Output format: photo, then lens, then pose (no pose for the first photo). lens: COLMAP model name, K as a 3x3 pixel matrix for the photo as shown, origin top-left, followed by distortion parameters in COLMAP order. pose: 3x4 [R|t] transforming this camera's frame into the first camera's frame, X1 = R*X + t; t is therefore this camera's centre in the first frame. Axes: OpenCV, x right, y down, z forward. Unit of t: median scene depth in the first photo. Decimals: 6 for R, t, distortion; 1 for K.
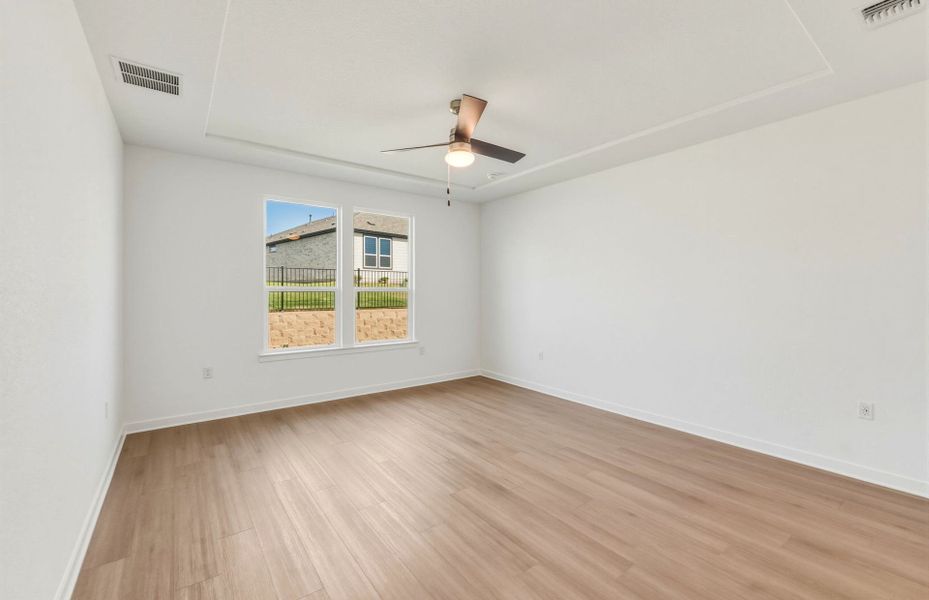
lens RADIAL K [[391.1, 0, 466.5], [0, 391.1, 292.3], [0, 0, 1]] dist [-0.004969, -0.000957]
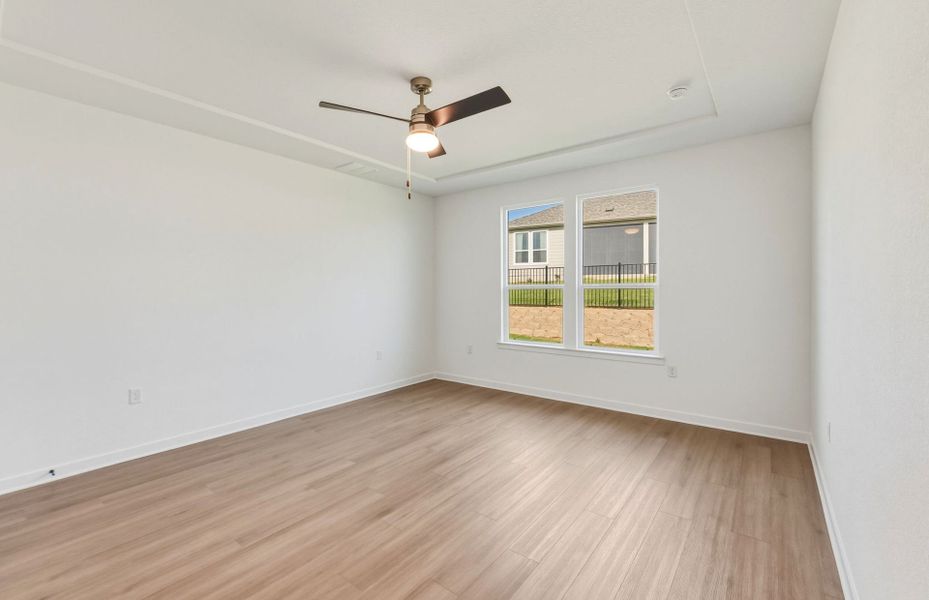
lens RADIAL K [[391.1, 0, 466.5], [0, 391.1, 292.3], [0, 0, 1]] dist [-0.004969, -0.000957]
pose [[0.267455, 0.005287, -0.963556, 0.639062], [0.000145, 0.999985, 0.005527, 0.000562], [0.963570, -0.001618, 0.267450, 0.615238]]
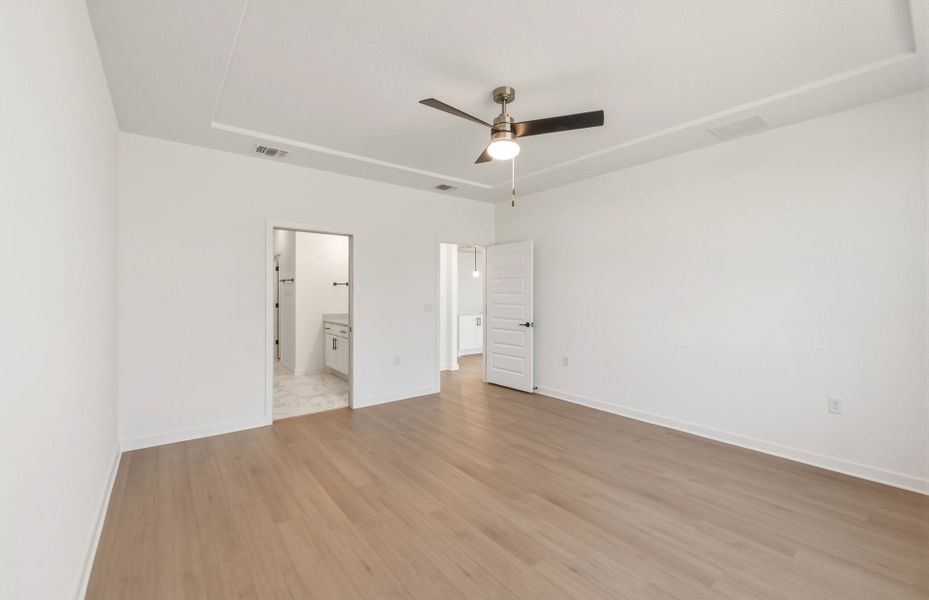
lens RADIAL K [[388.8, 0, 470.1], [0, 388.8, 293.1], [0, 0, 1]] dist [-0.014430, -0.000145]
pose [[-0.999608, 0.000278, -0.027999, 0.063695], [0.000156, 0.999991, 0.004349, -0.006245], [0.028000, 0.004343, -0.999598, 1.379076]]
